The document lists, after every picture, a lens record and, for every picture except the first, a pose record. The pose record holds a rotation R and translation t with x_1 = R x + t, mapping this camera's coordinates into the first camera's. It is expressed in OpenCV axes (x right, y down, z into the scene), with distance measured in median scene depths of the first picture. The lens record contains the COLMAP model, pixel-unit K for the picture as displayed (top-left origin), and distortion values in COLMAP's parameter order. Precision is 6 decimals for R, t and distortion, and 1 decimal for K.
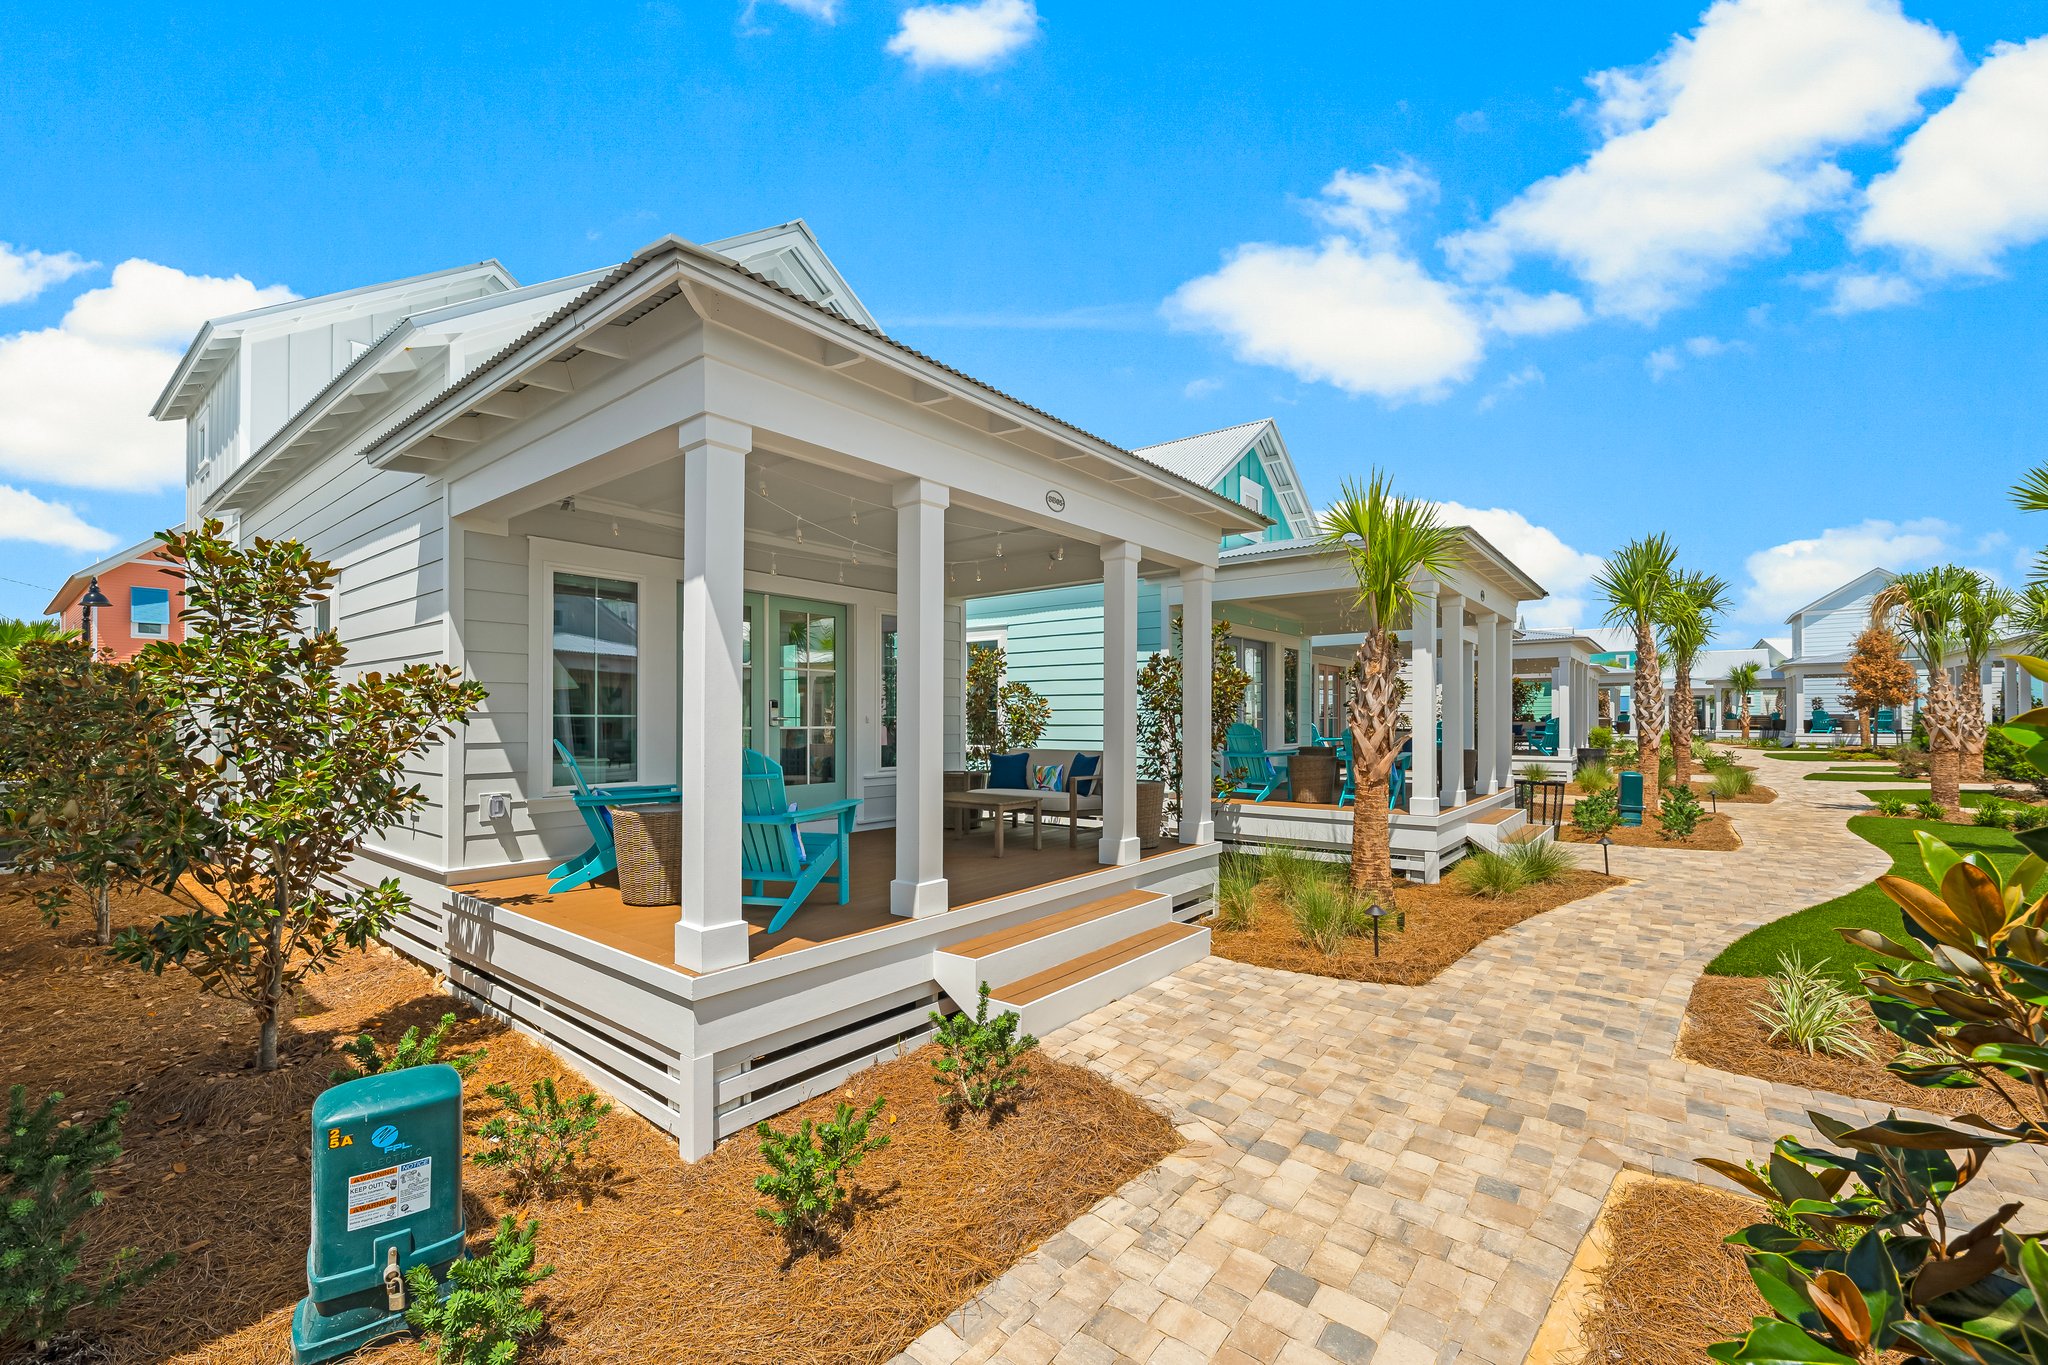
lens RADIAL K [[835.0, 0, 1016.7], [0, 835.0, 675.9], [0, 0, 1]] dist [0.000571, -0.000187]
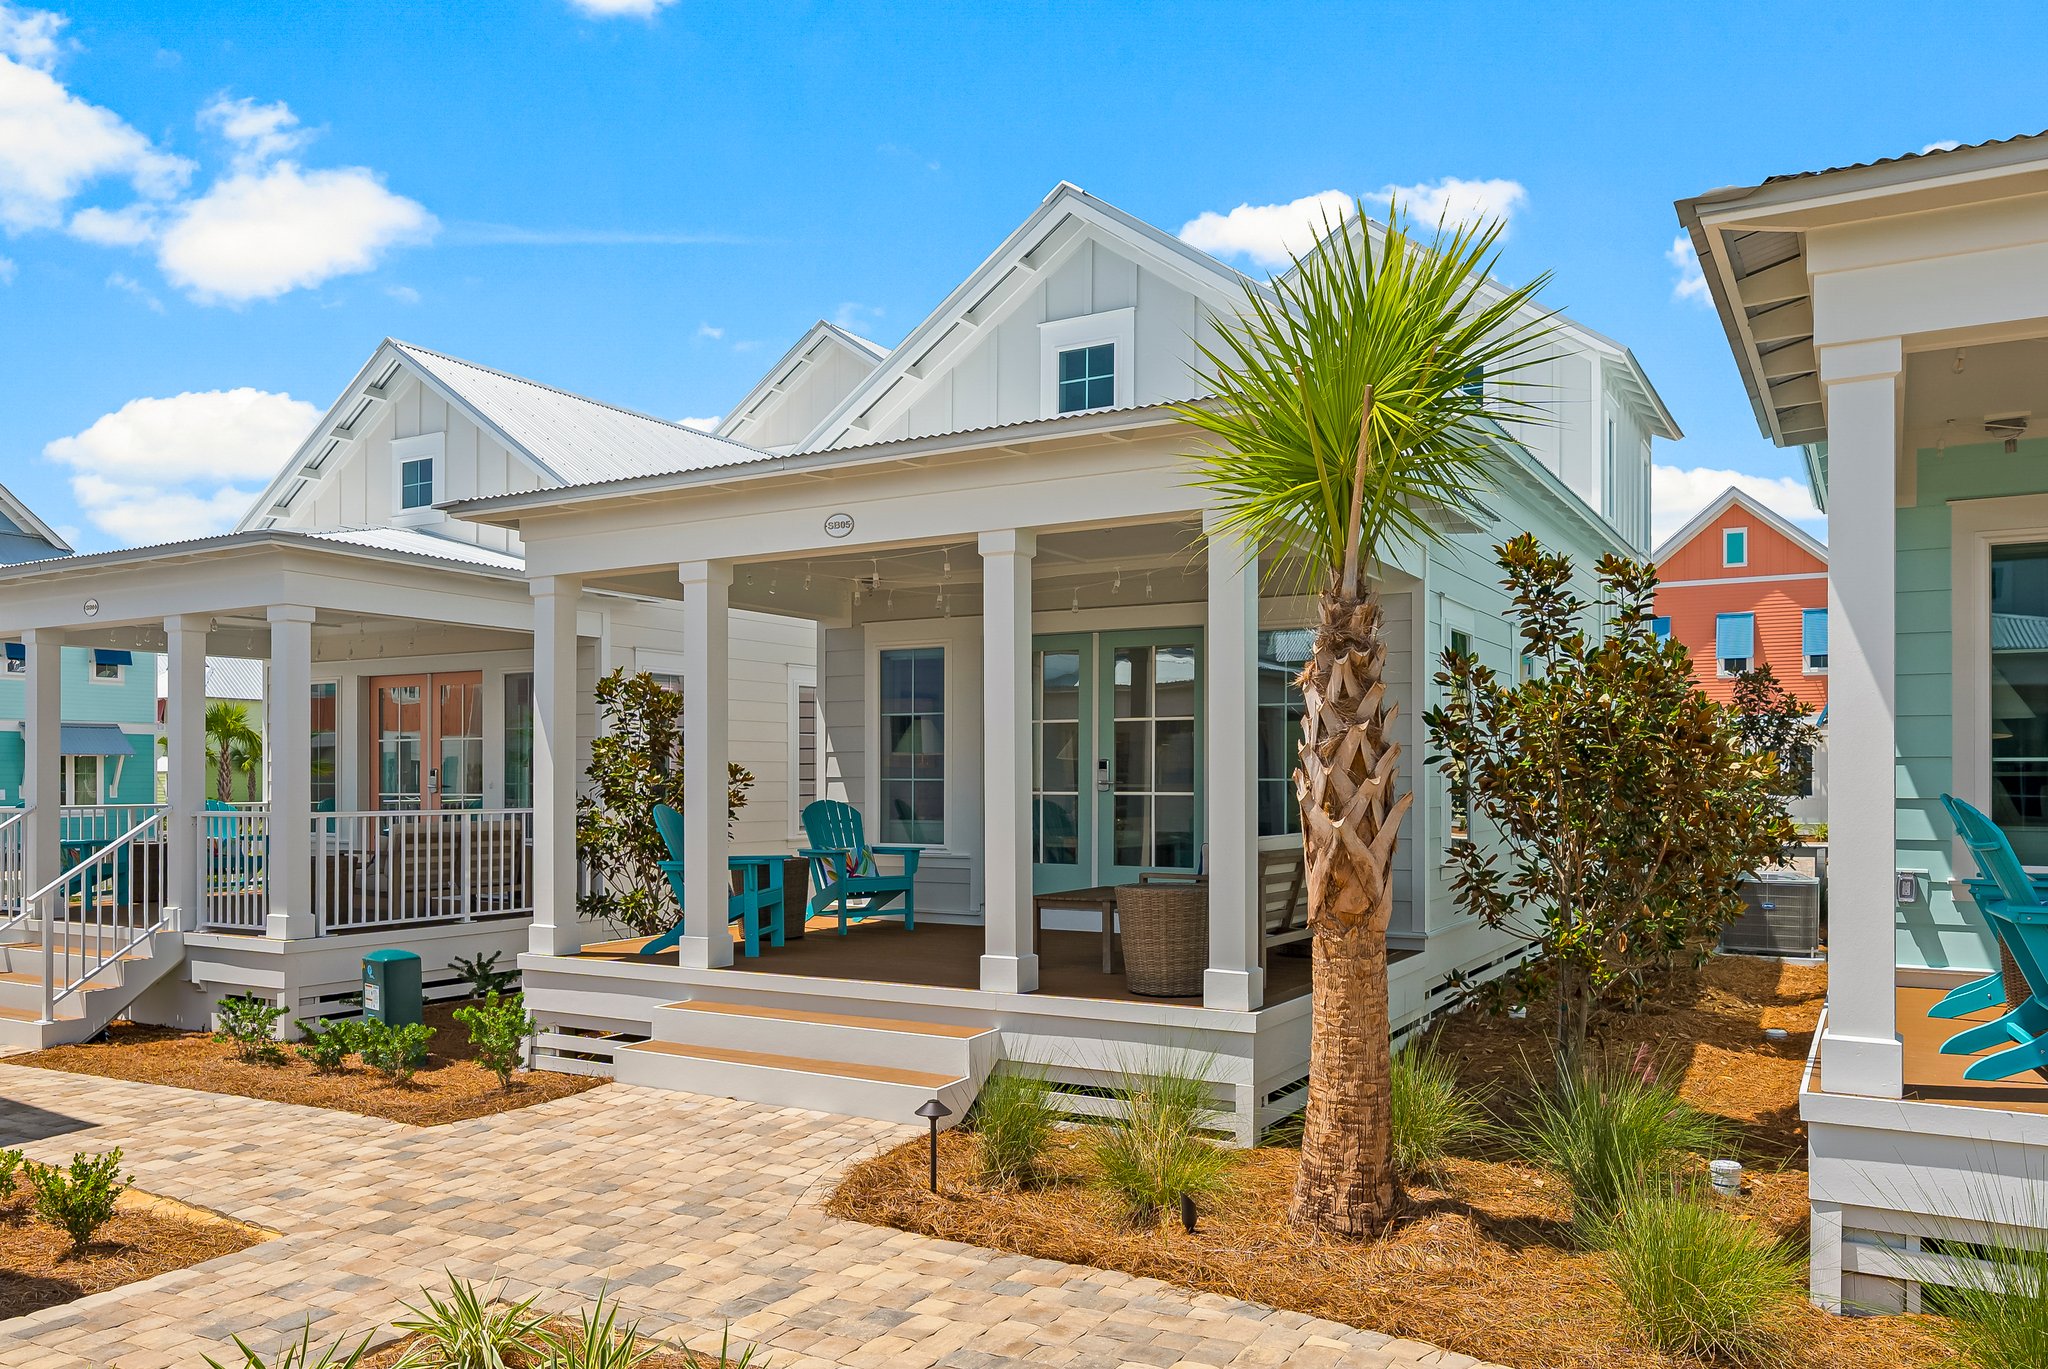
lens RADIAL K [[1487.0, 0, 1029.0], [0, 1487.0, 687.0], [0, 0, 1]] dist [0.006323, 0.003122]
pose [[0.158060, -0.060184, -0.985594, 1.839489], [0.053734, 0.997186, -0.052274, 0.049372], [0.985966, -0.044698, 0.160849, 1.114394]]
